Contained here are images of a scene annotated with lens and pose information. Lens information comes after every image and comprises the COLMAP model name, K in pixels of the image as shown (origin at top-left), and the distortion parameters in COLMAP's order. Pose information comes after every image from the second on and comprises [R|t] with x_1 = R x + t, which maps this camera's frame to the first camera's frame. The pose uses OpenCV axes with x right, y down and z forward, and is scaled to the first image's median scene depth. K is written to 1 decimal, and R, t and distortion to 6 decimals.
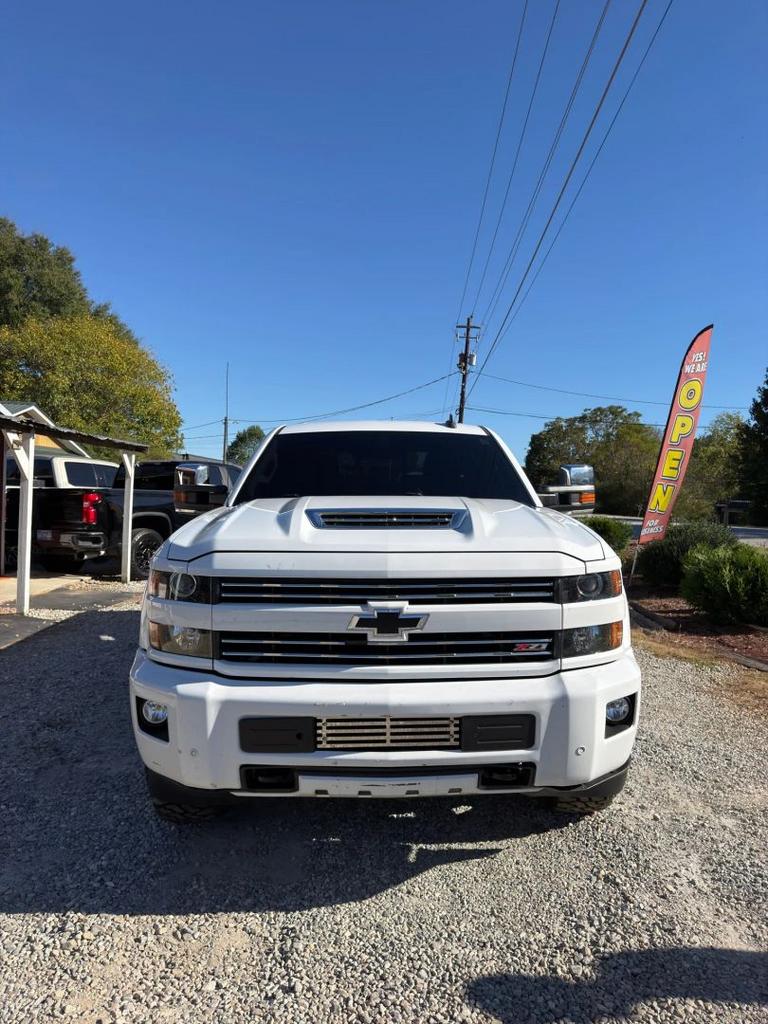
lens RADIAL K [[707.8, 0, 386.0], [0, 707.8, 529.1], [0, 0, 1]] dist [0.138094, -0.228532]
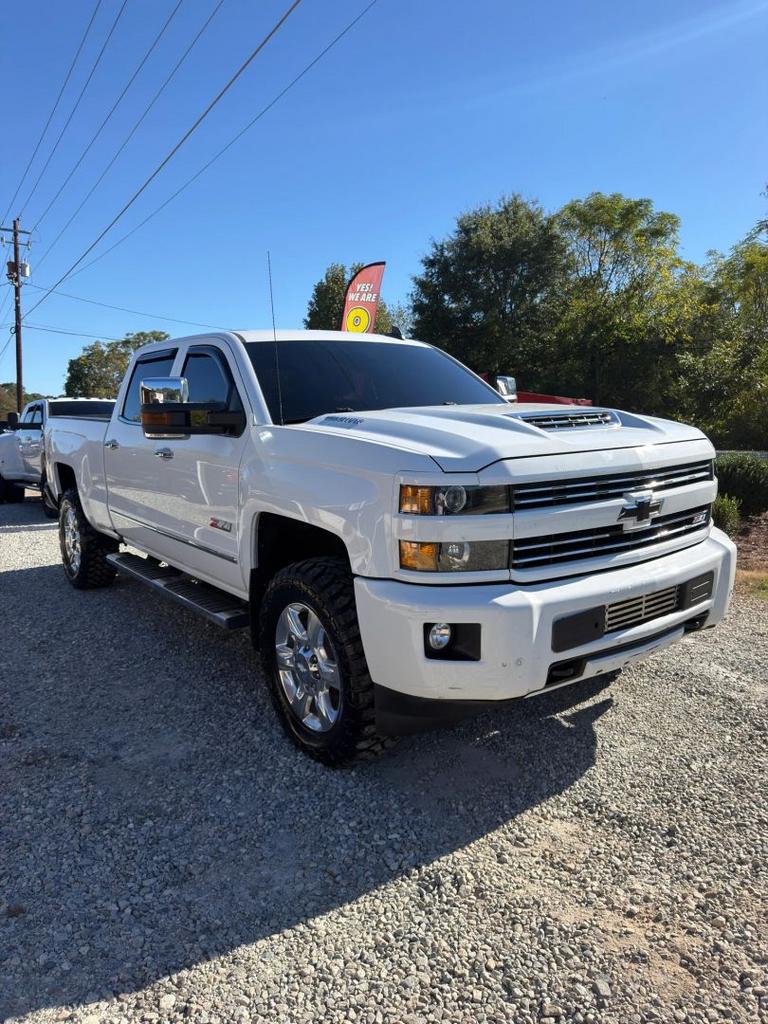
lens RADIAL K [[713.4, 0, 383.8], [0, 713.4, 524.6], [0, 0, 1]] dist [0.128649, -0.237889]
pose [[0.808100, -0.121357, 0.576408, -0.798121], [0.069232, 0.991332, 0.111655, 0.000416], [-0.584962, -0.050323, 0.809498, 0.266934]]
